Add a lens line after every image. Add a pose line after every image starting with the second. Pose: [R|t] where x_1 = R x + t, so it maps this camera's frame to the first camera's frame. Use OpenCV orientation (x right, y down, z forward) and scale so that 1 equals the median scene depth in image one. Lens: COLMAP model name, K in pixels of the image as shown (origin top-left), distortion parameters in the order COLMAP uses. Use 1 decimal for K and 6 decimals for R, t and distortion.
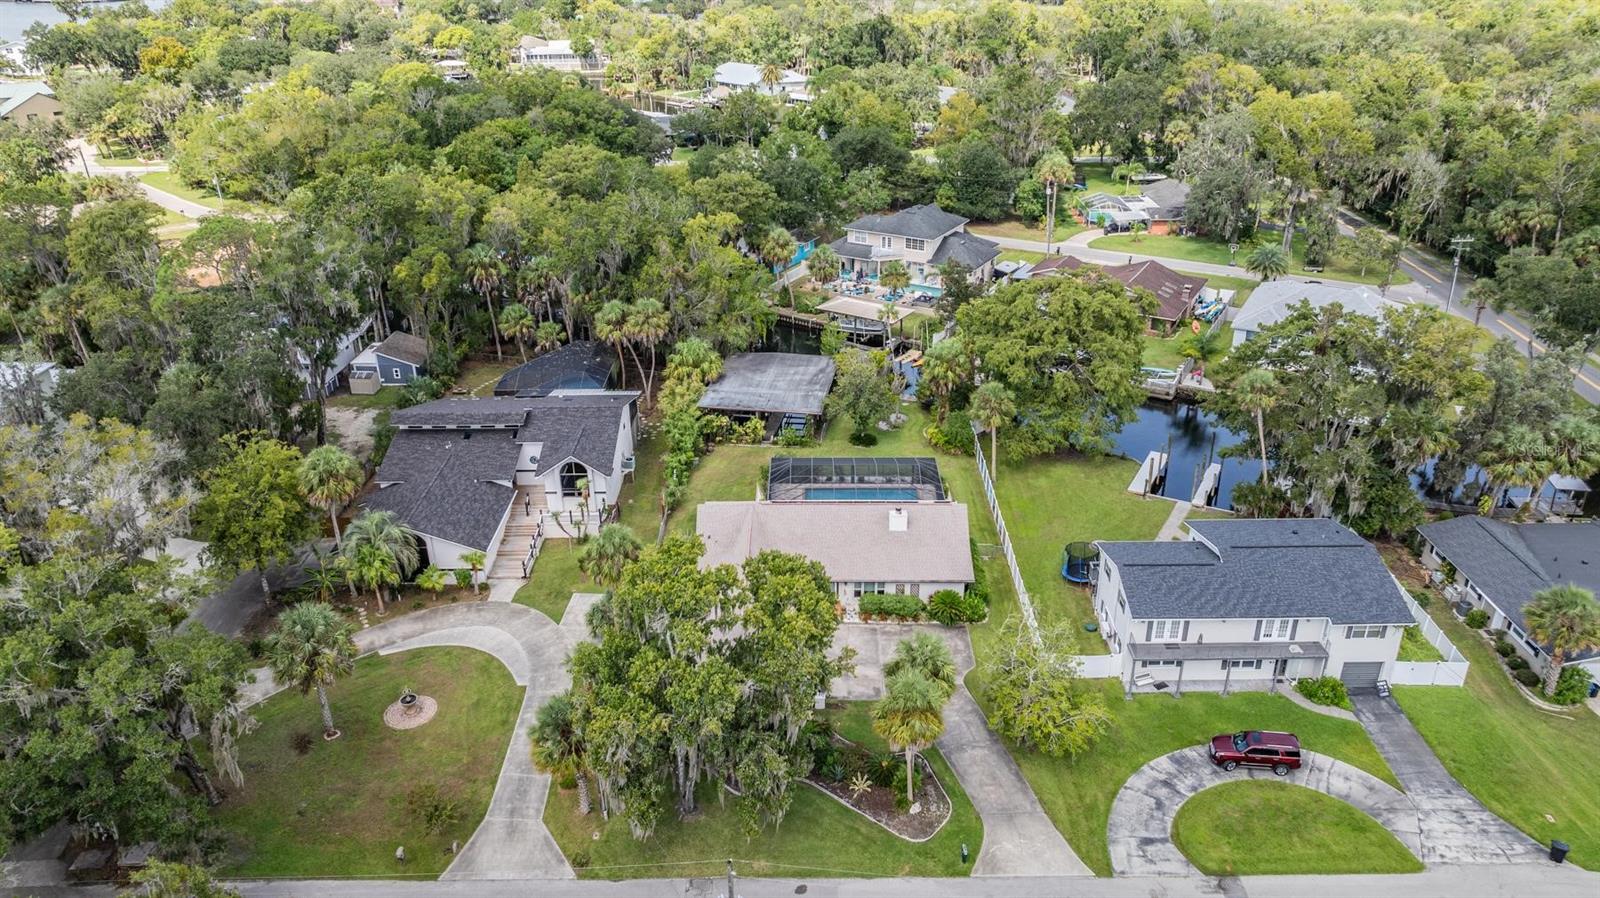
lens RADIAL K [[1144.6, 0, 807.1], [0, 1144.6, 421.3], [0, 0, 1]] dist [-0.015662, 0.003521]
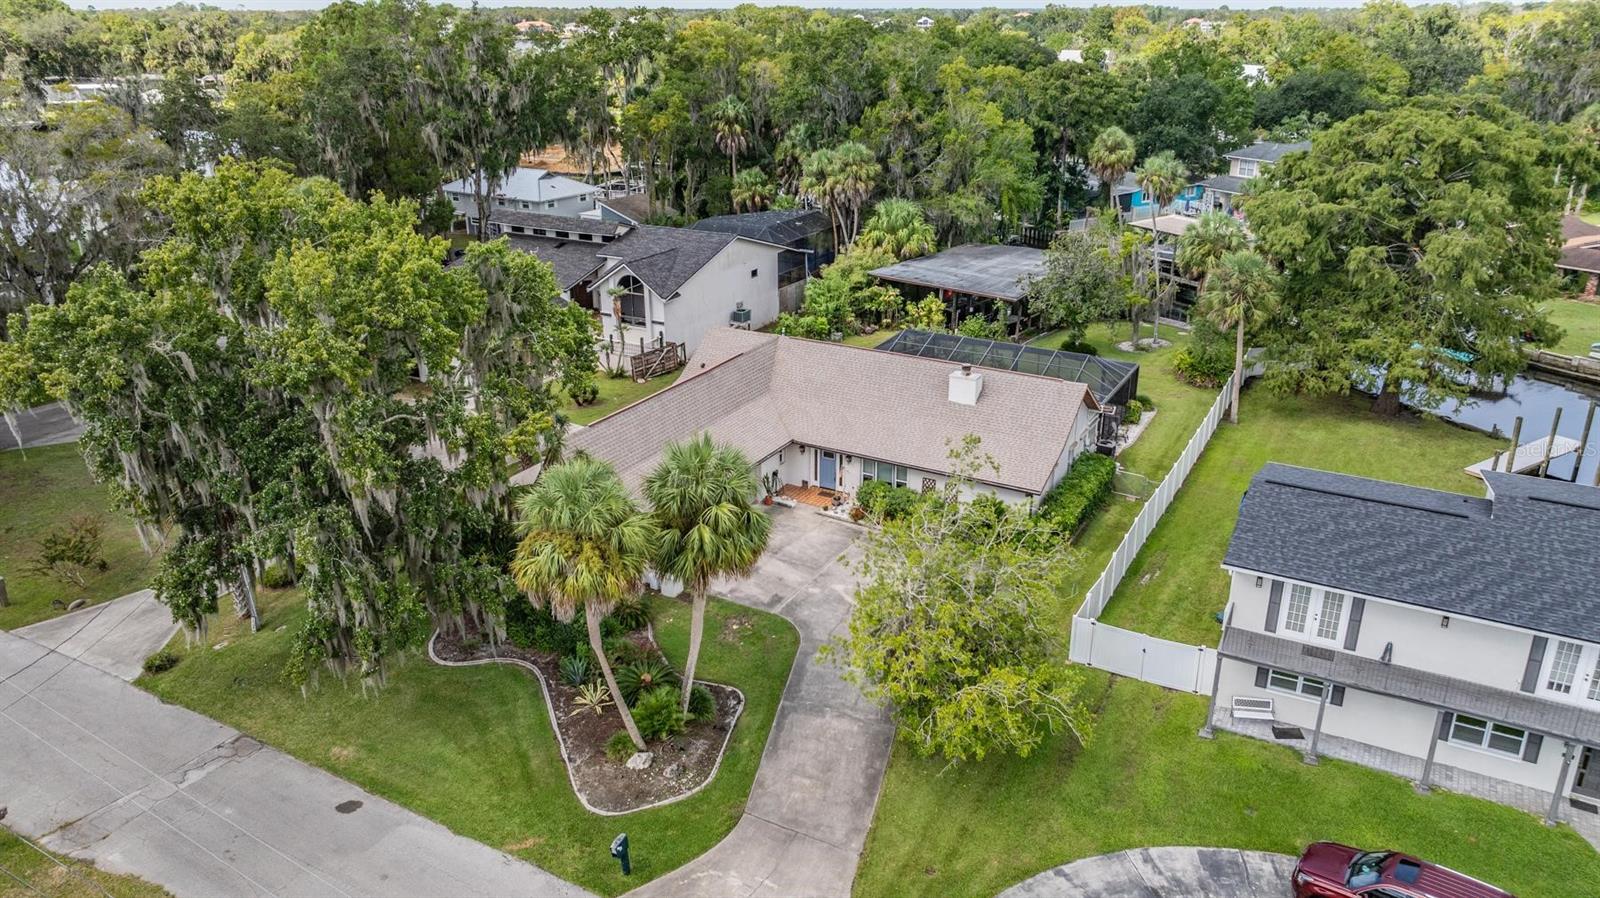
lens RADIAL K [[1144.6, 0, 807.1], [0, 1144.6, 421.3], [0, 0, 1]] dist [-0.015662, 0.003521]
pose [[0.874349, 0.170966, -0.454186, 0.296897], [-0.203966, 0.978677, -0.024256, 0.140593], [0.440355, 0.113847, 0.890577, 0.421721]]
